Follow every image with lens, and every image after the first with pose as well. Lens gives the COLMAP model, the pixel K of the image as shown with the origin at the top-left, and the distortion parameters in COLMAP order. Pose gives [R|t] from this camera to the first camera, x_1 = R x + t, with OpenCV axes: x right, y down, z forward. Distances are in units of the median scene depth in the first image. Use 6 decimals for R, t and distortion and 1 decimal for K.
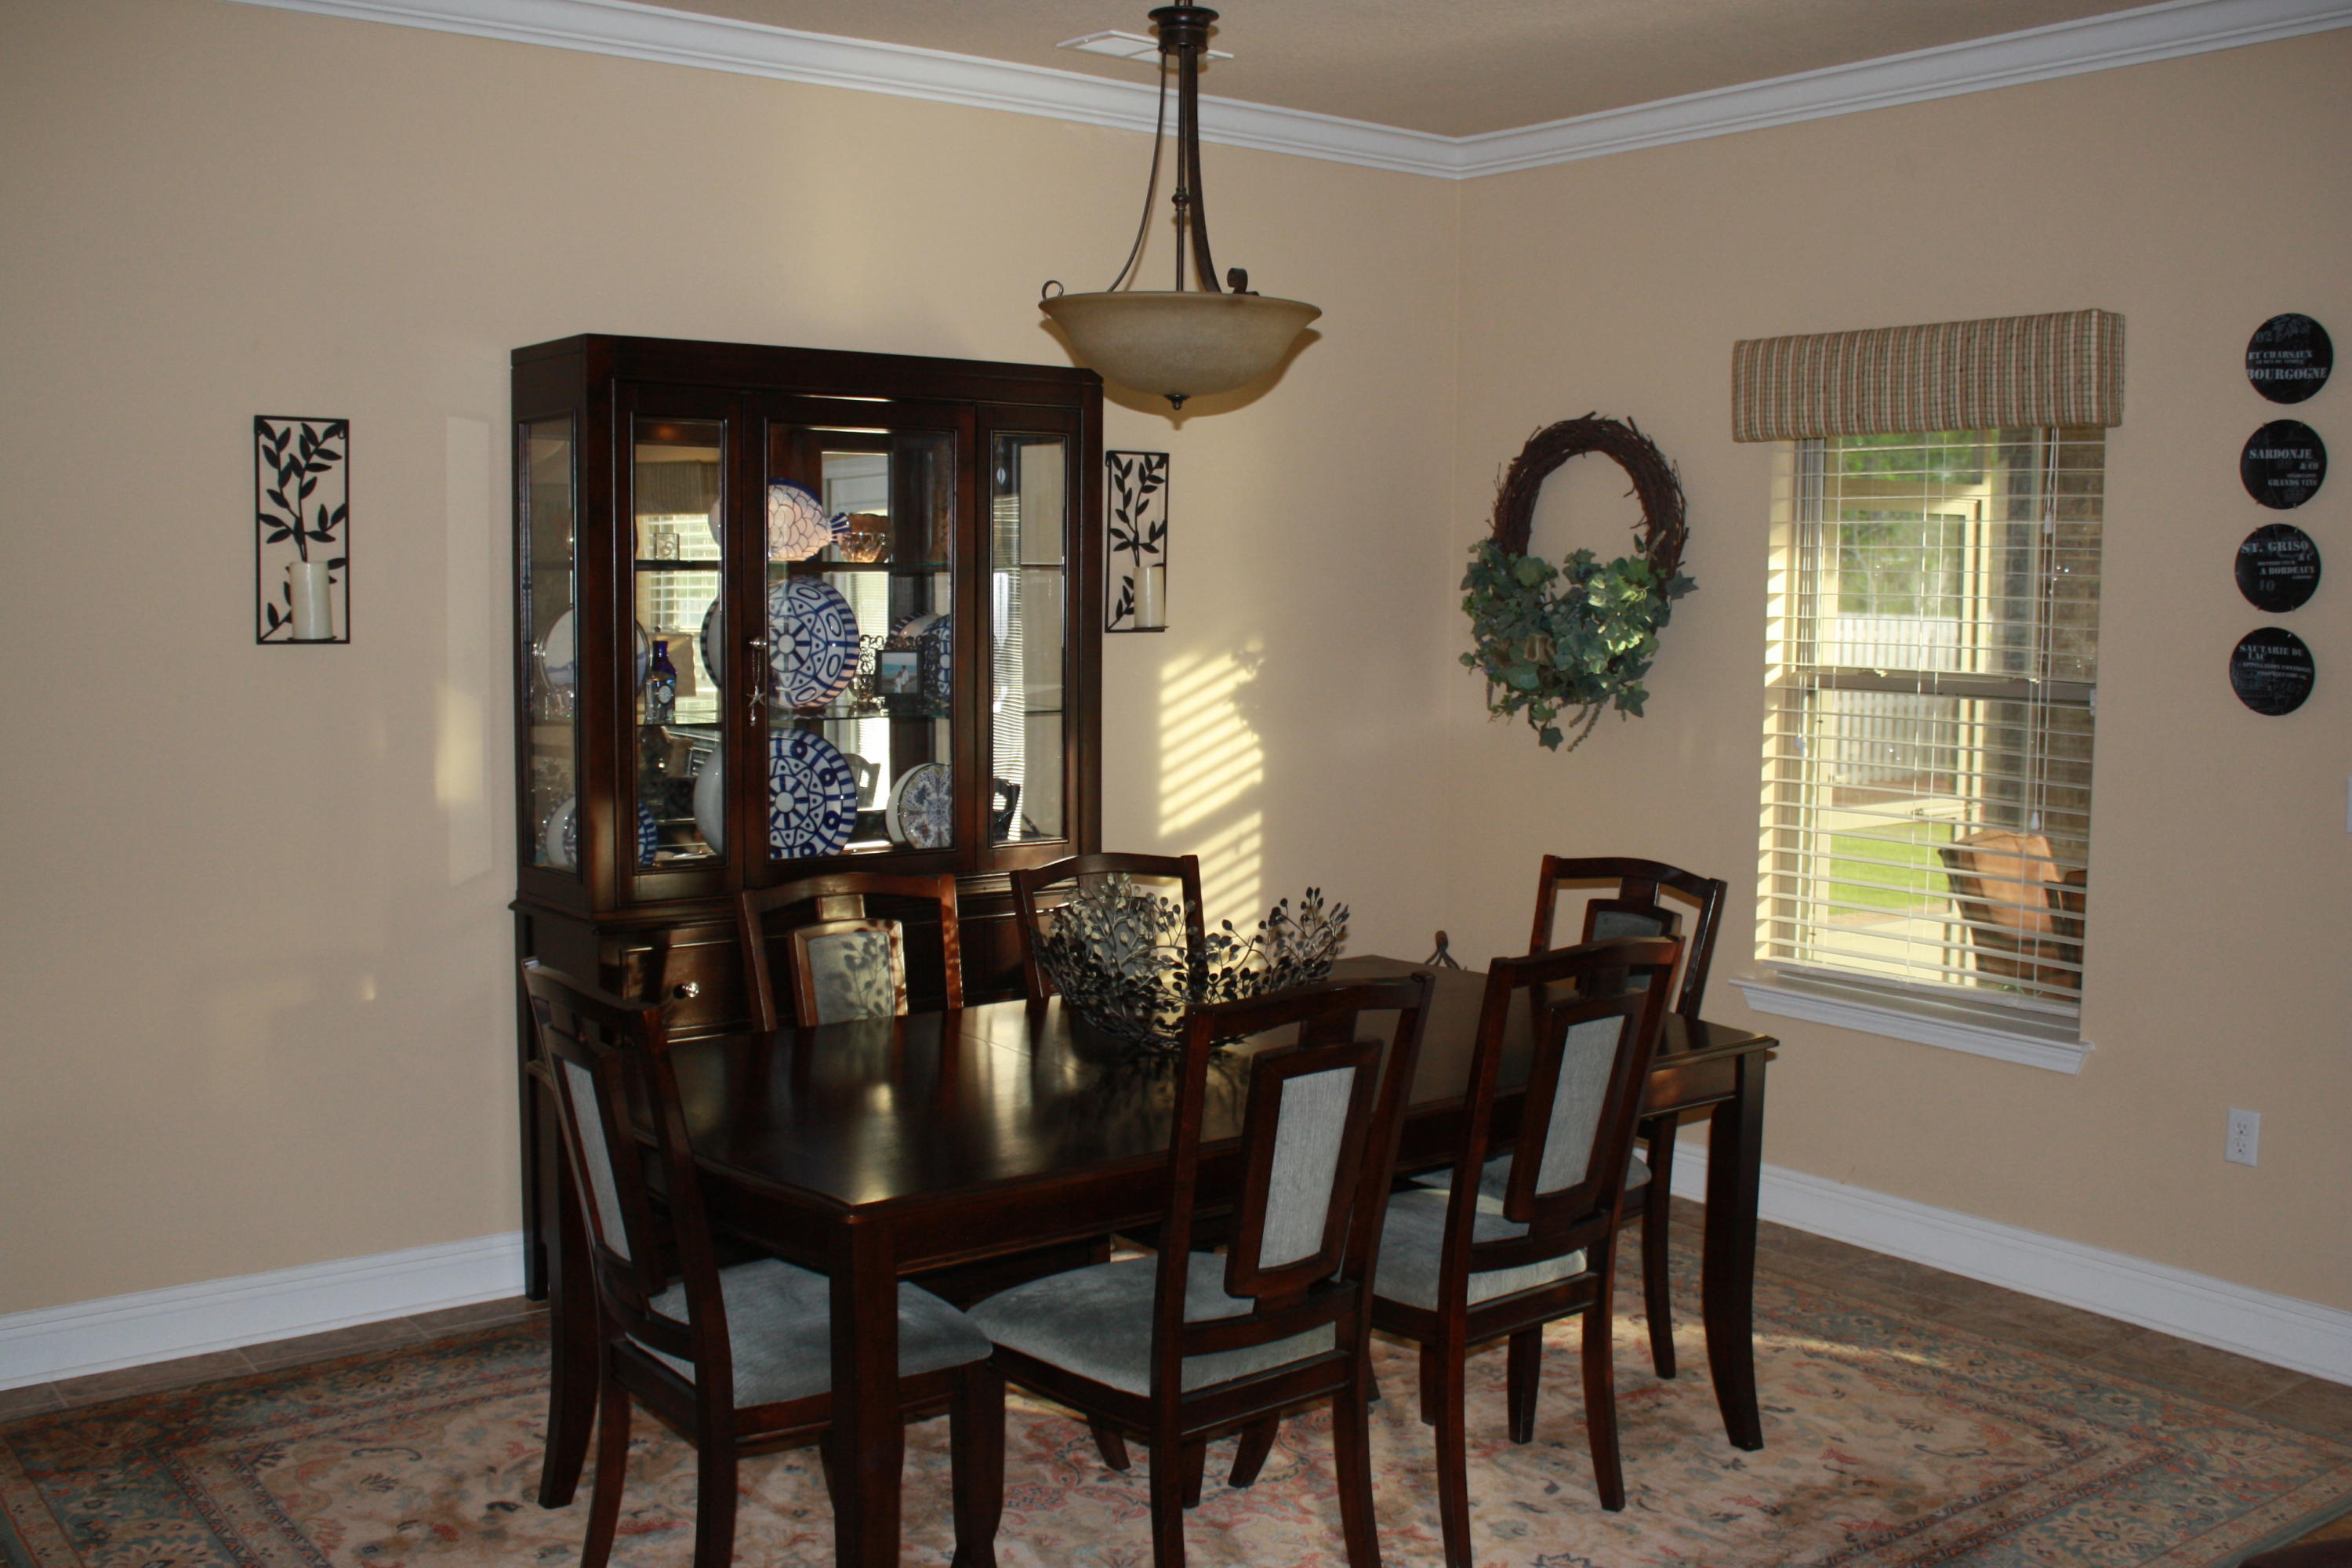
lens RADIAL K [[2268.1, 0, 1191.7], [0, 2268.1, 783.0], [0, 0, 1]] dist [-0.092287, 0.000000]
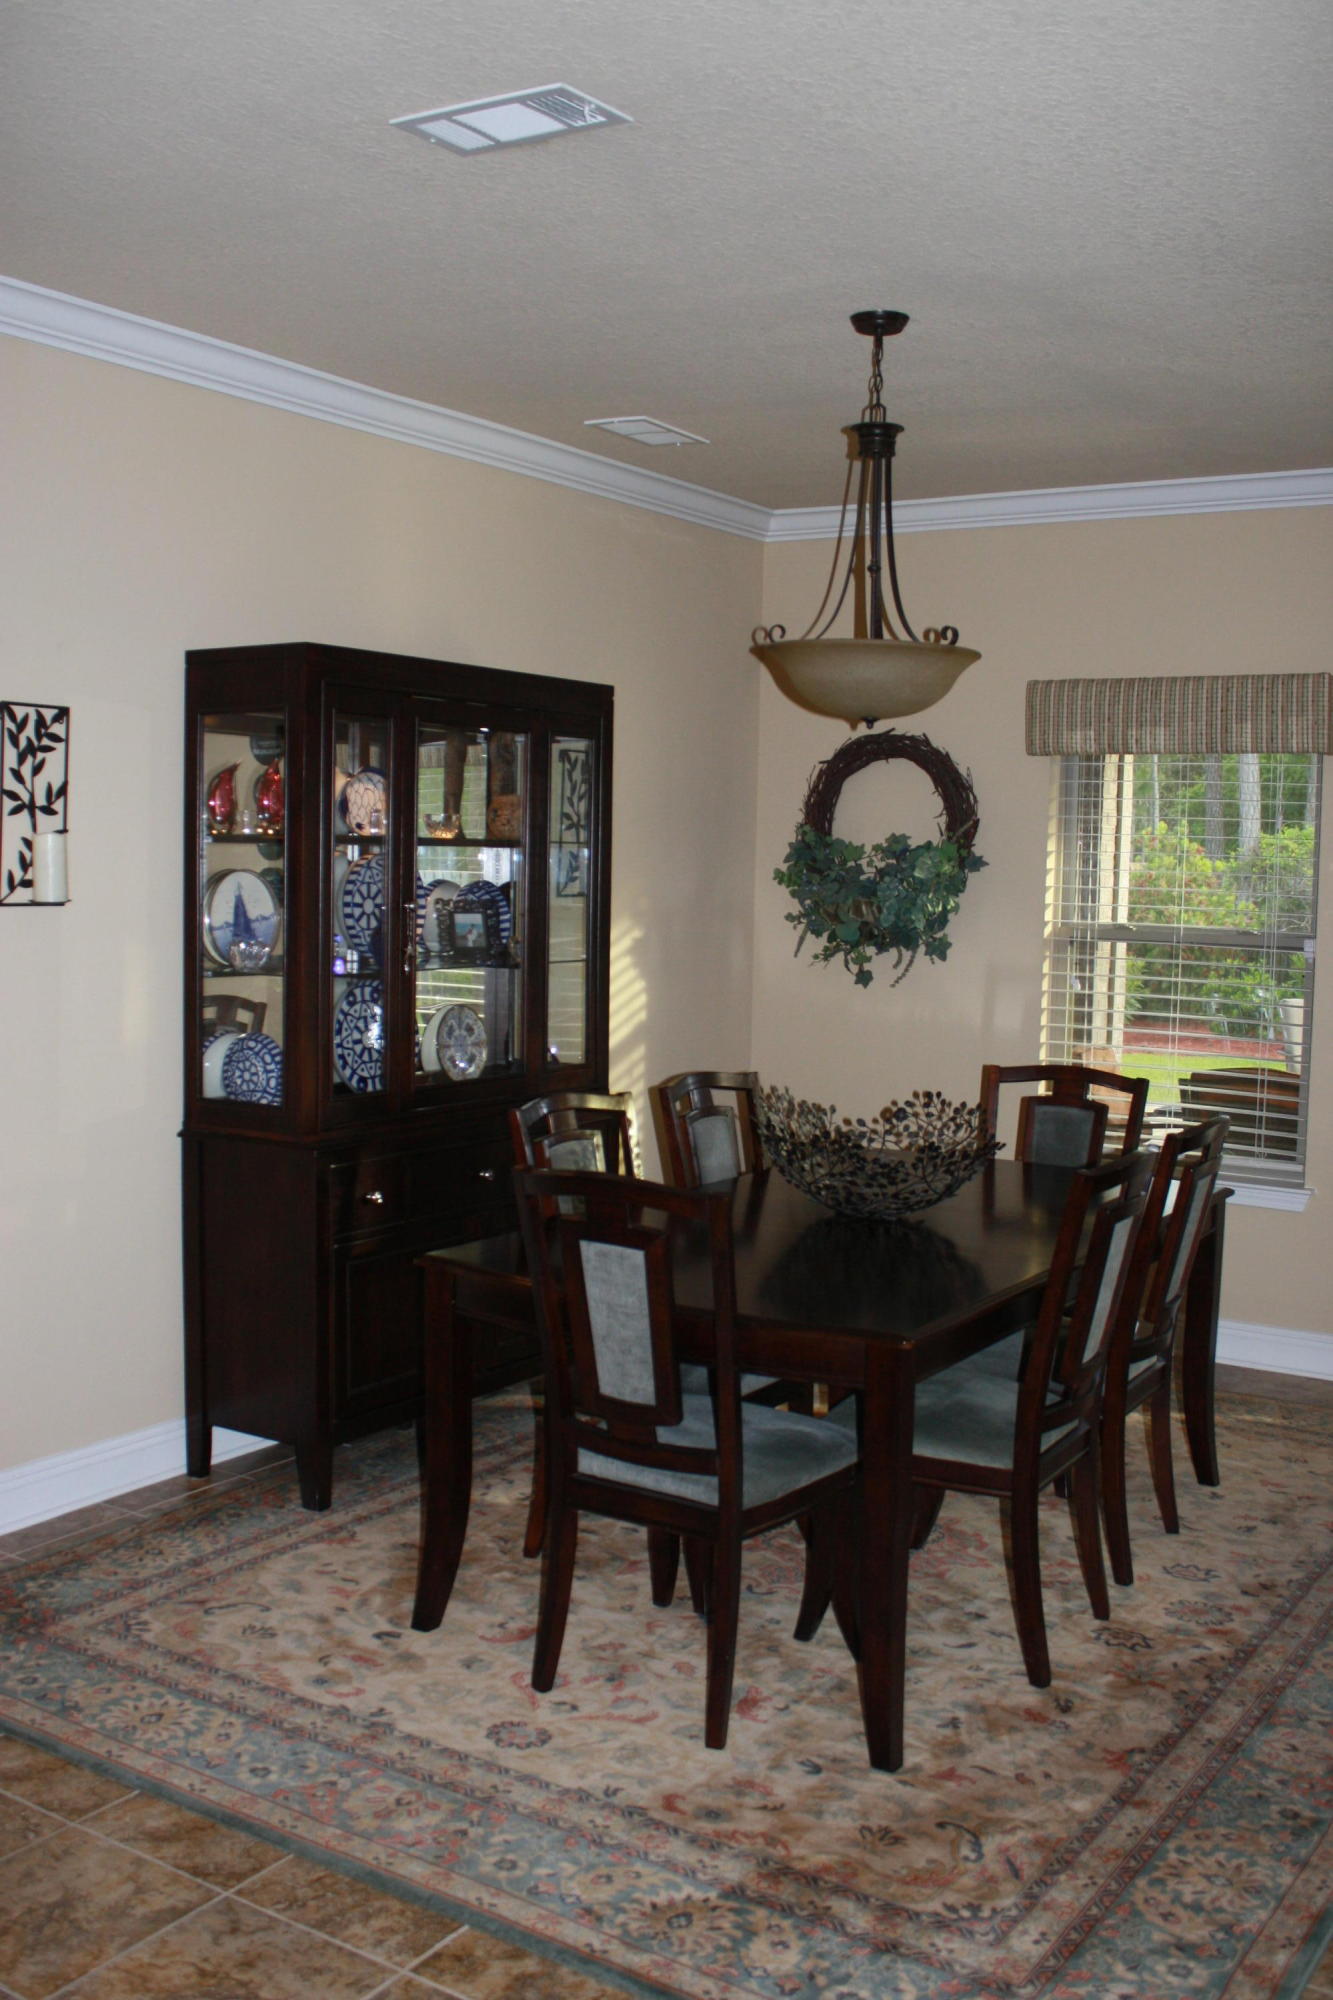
lens RADIAL K [[1928.7, 0, 754.6], [0, 1928.7, 1005.8], [0, 0, 1]] dist [-0.092287, 0.000000]
pose [[0.937593, -0.015985, 0.347366, -0.366587], [0.017913, 0.999837, -0.002339, -0.003487], [-0.347272, 0.008415, 0.937727, -0.017190]]
